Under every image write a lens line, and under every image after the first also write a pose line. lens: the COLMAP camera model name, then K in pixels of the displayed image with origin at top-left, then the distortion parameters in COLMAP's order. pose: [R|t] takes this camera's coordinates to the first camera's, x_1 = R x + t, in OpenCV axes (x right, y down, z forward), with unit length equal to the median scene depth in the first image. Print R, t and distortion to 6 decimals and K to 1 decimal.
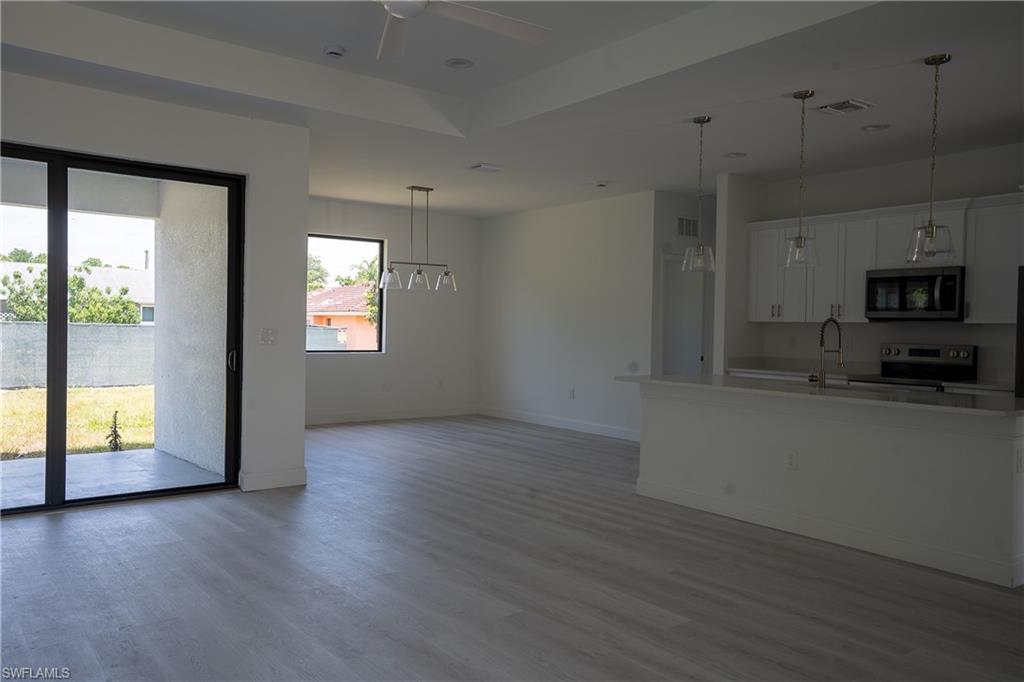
lens RADIAL K [[787.6, 0, 512.0], [0, 787.6, 341.0], [0, 0, 1]] dist [-0.000832, 0.078974]
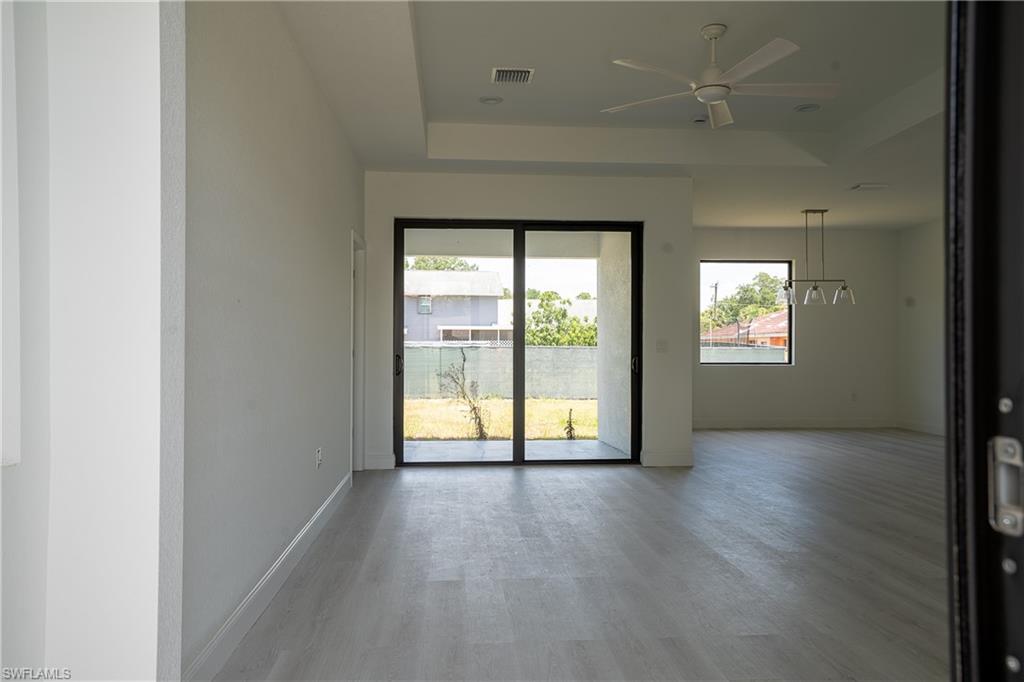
lens RADIAL K [[787.6, 0, 512.0], [0, 787.6, 341.0], [0, 0, 1]] dist [-0.000832, 0.078974]
pose [[0.837120, -0.020075, -0.546651, 0.124097], [0.003441, 0.999500, -0.031436, 0.017454], [0.547009, 0.024435, 0.836770, -0.129859]]
